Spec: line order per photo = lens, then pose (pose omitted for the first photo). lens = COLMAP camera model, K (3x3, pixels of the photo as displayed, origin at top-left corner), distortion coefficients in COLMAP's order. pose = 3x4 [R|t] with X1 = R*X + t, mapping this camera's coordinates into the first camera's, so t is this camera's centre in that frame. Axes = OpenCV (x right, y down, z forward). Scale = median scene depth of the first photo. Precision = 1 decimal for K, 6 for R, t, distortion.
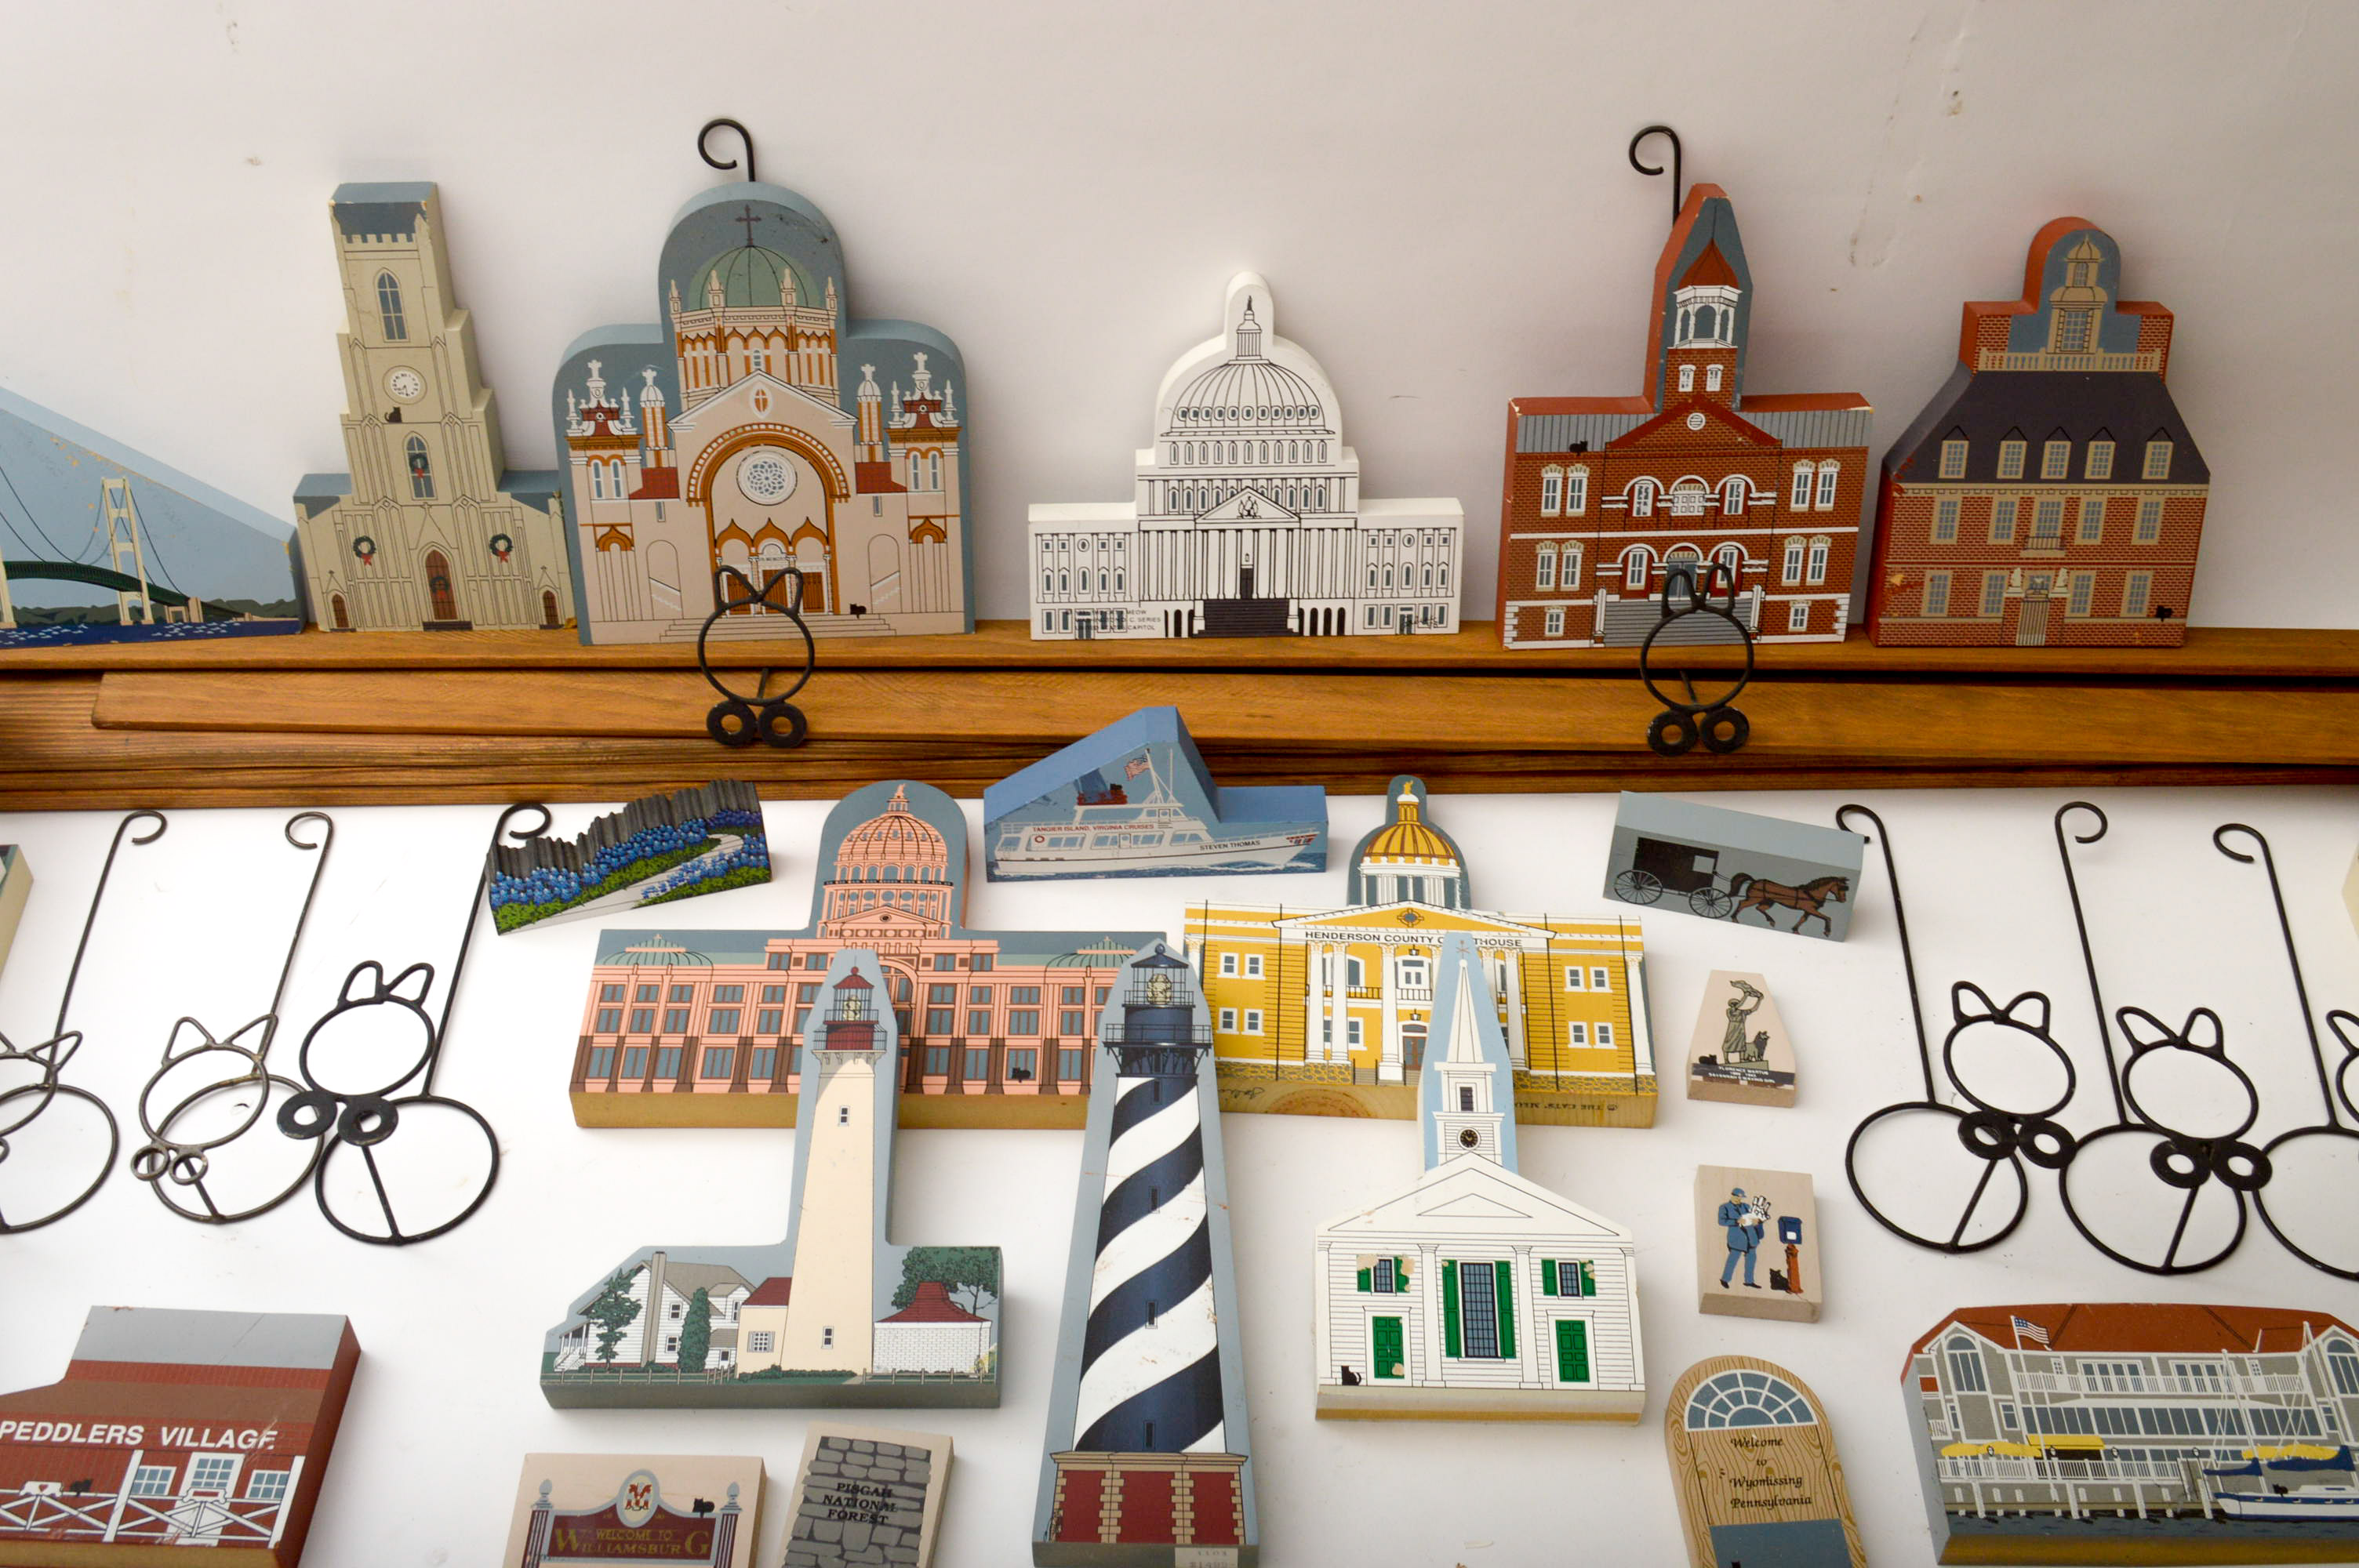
lens RADIAL K [[2786.2, 0, 1175.7], [0, 2786.2, 756.3], [0, 0, 1]] dist [-0.046817, 0.000000]
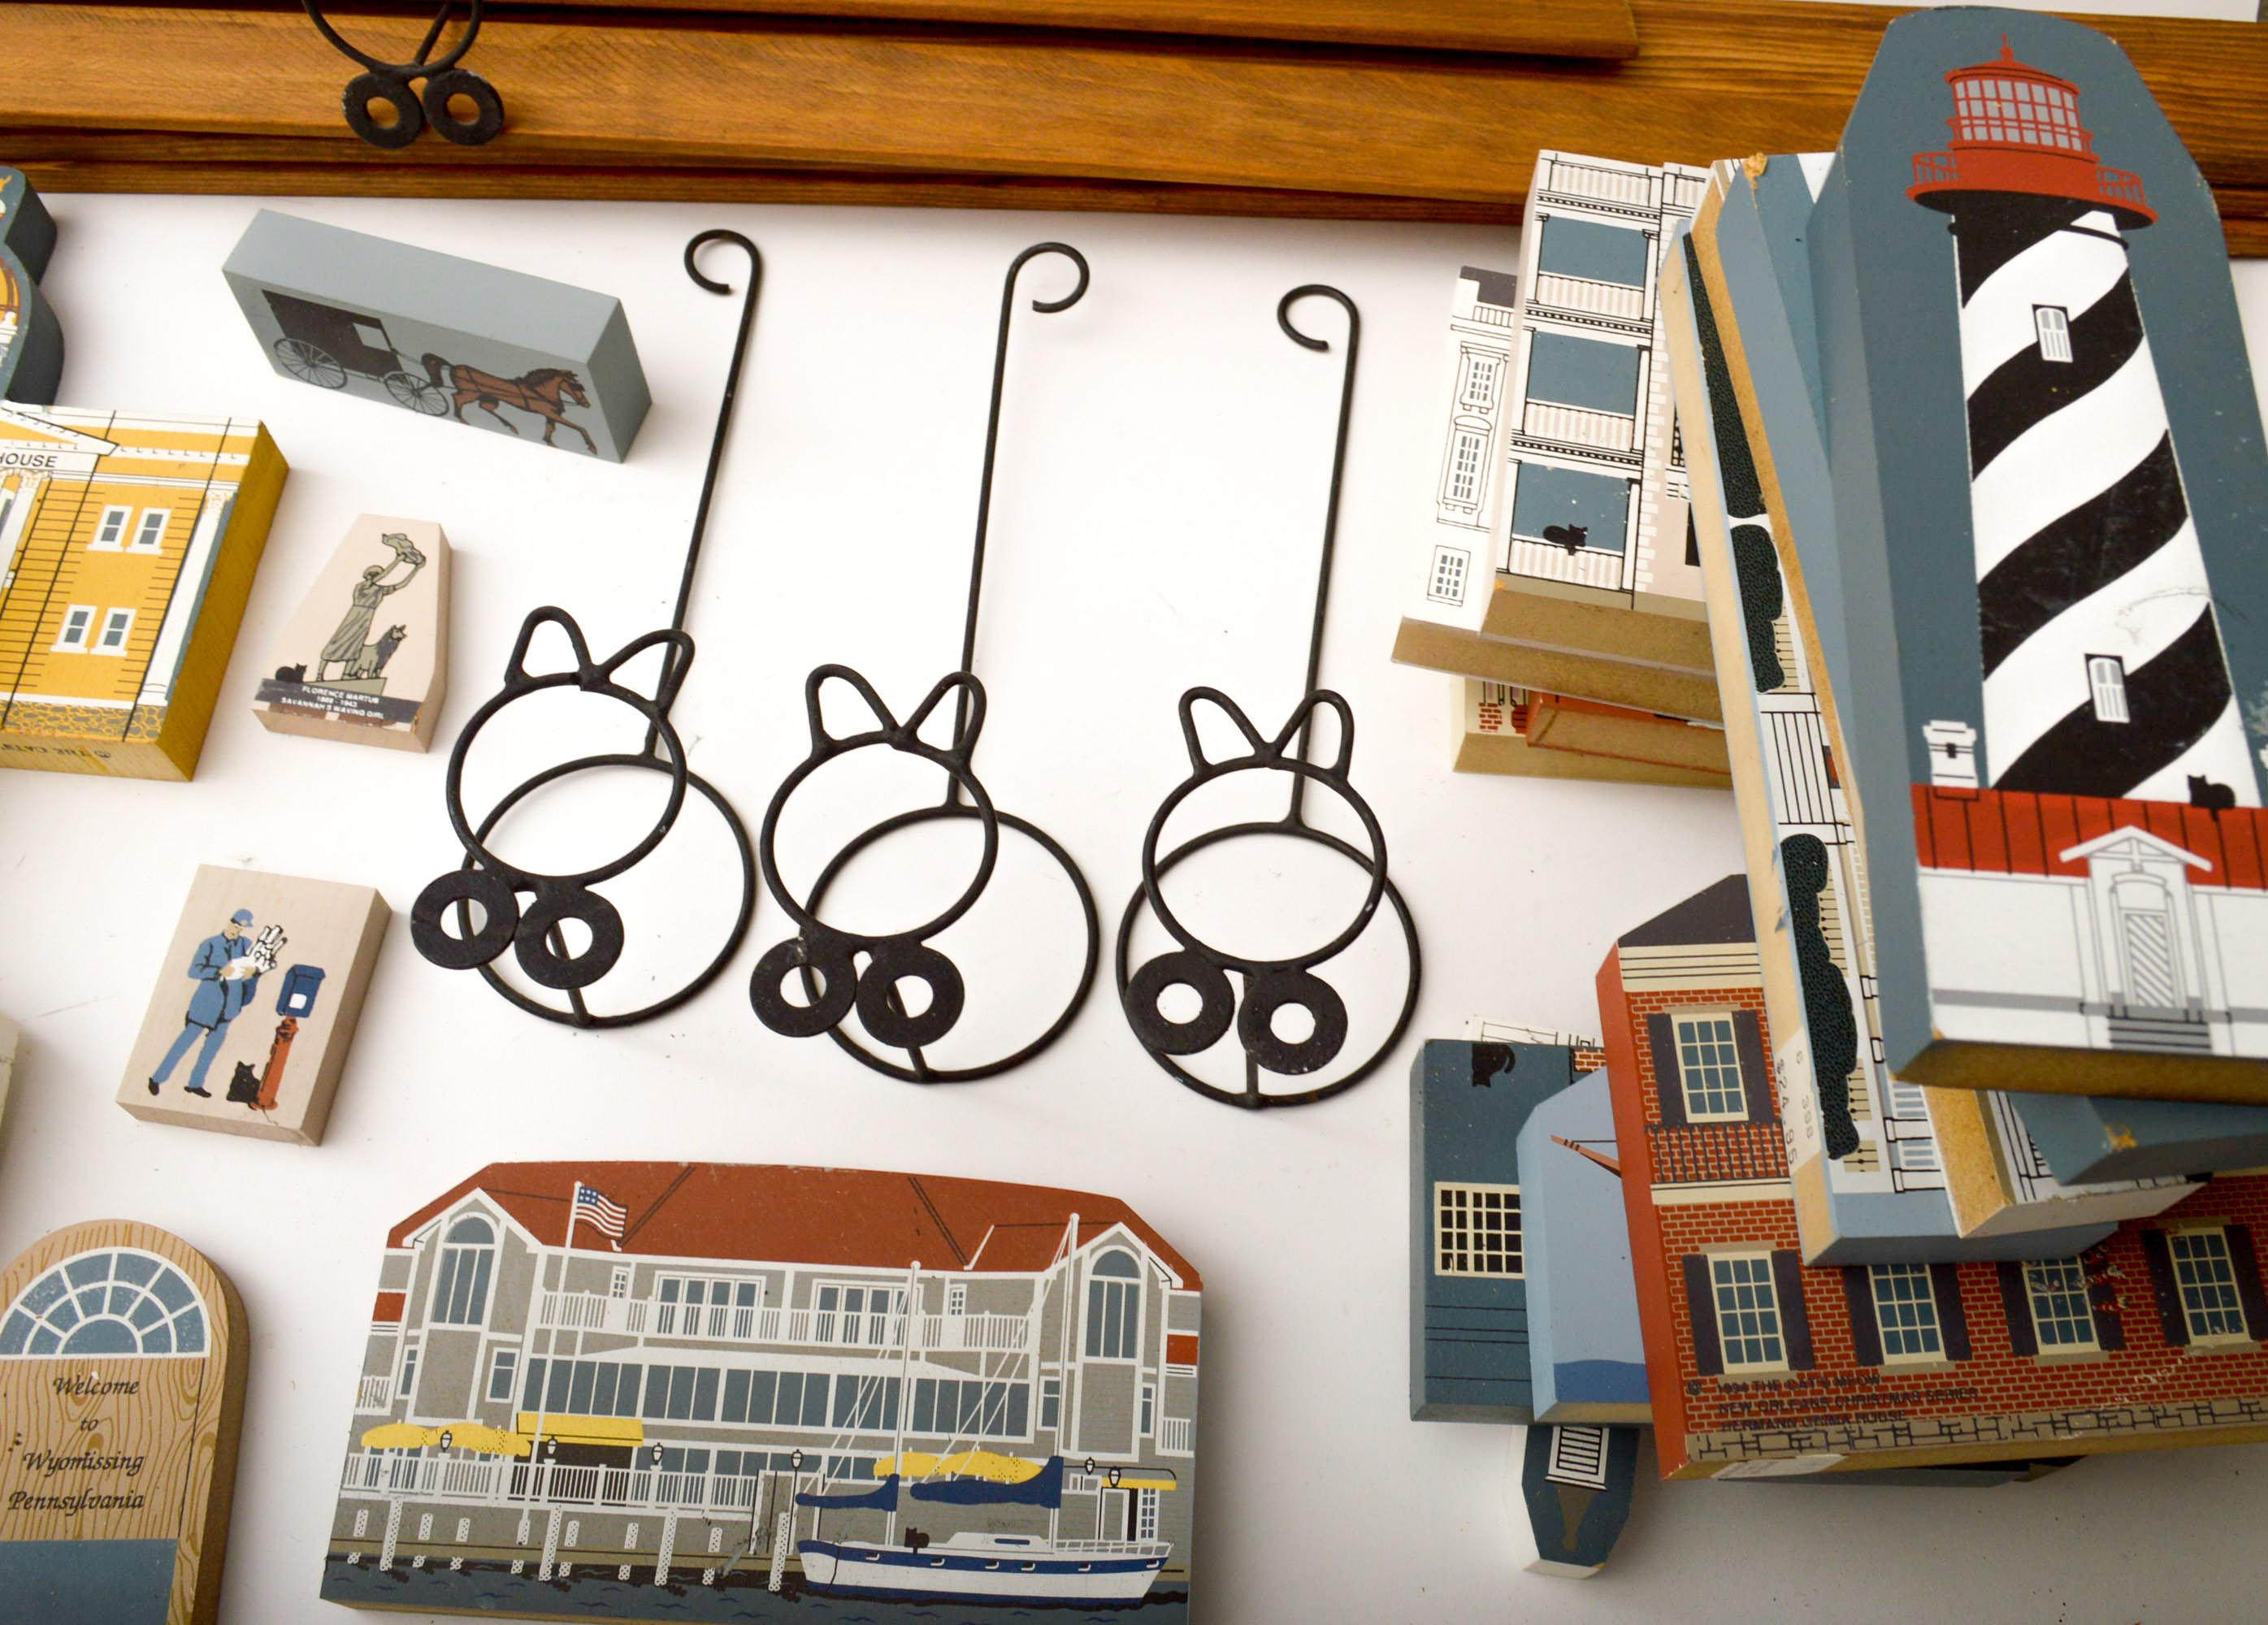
lens RADIAL K [[2208.9, 0, 1223.5], [0, 2208.9, 794.2], [0, 0, 1]] dist [-0.069694, 0.000000]
pose [[0.999108, 0.037661, 0.019078, 0.372807], [-0.041852, 0.942911, 0.330405, -0.033256], [-0.005546, -0.330908, 0.943647, 0.505923]]
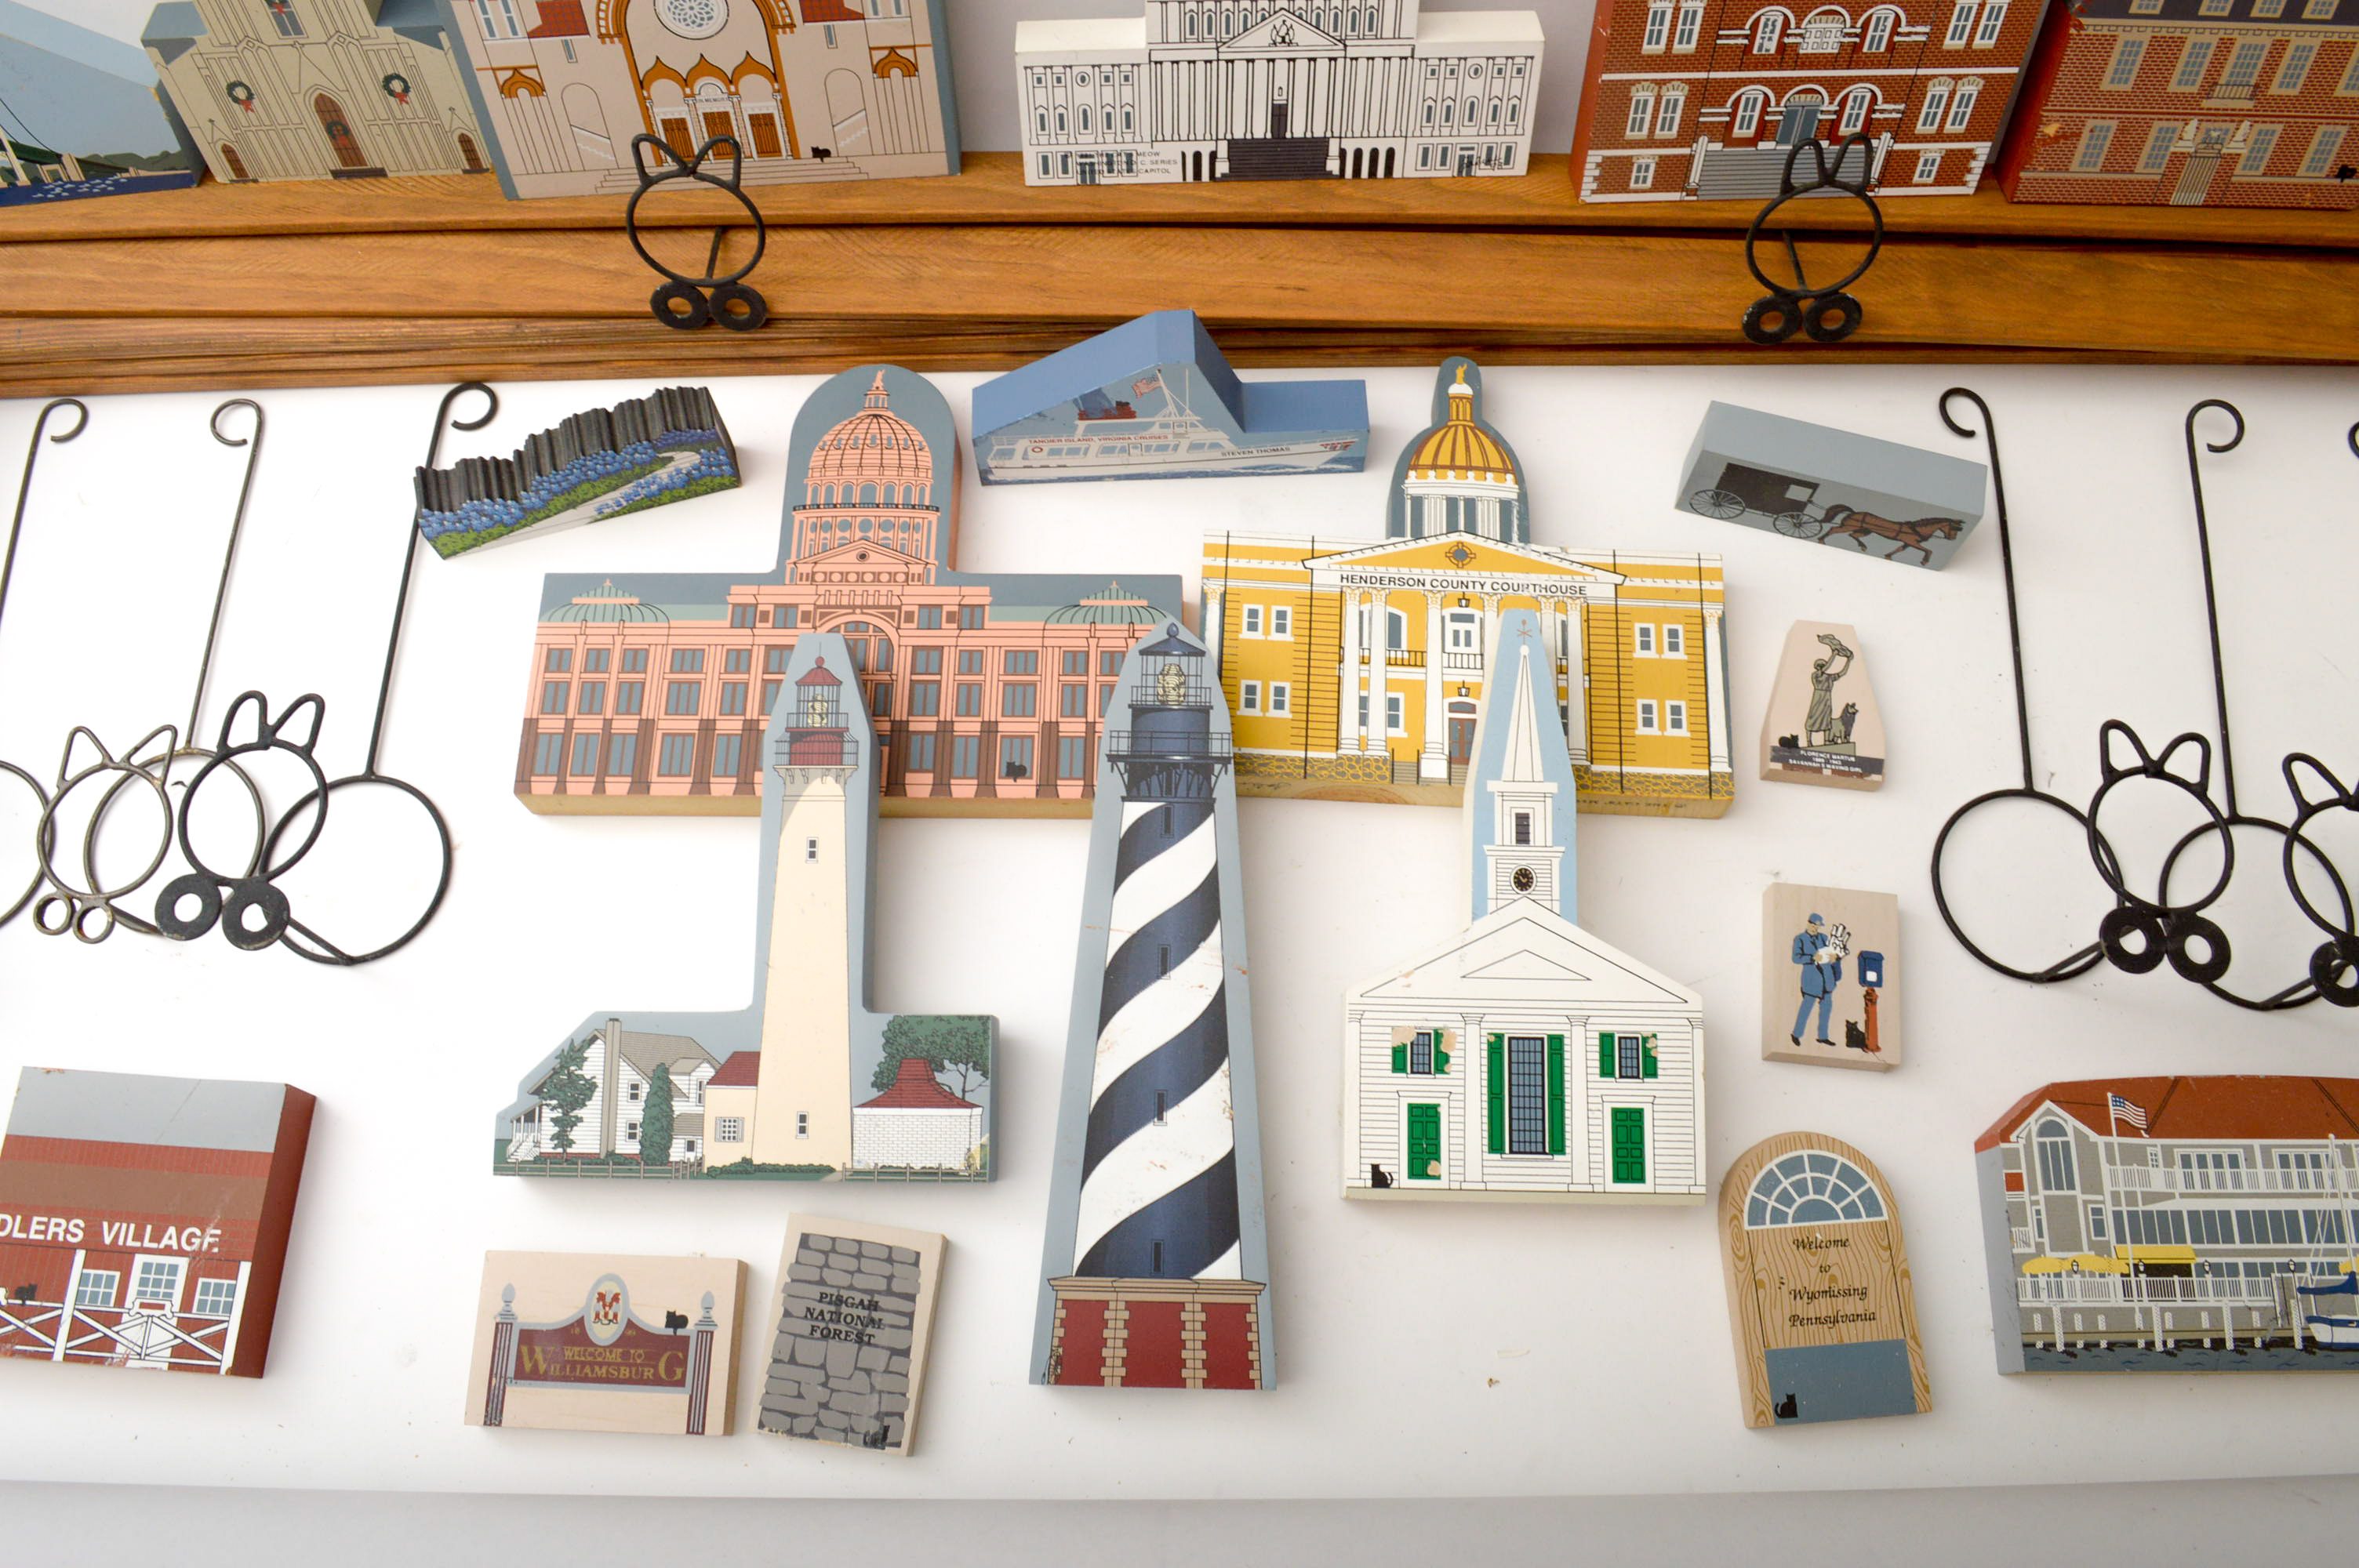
lens RADIAL K [[1927.7, 0, 1182.1], [0, 1927.7, 769.2], [0, 0, 1]] dist [-0.088308, 0.020513]
pose [[0.999867, 0.004076, -0.015779, 0.006466], [0.003032, 0.904801, 0.425825, -0.137368], [0.016013, -0.425816, 0.904668, 0.418572]]
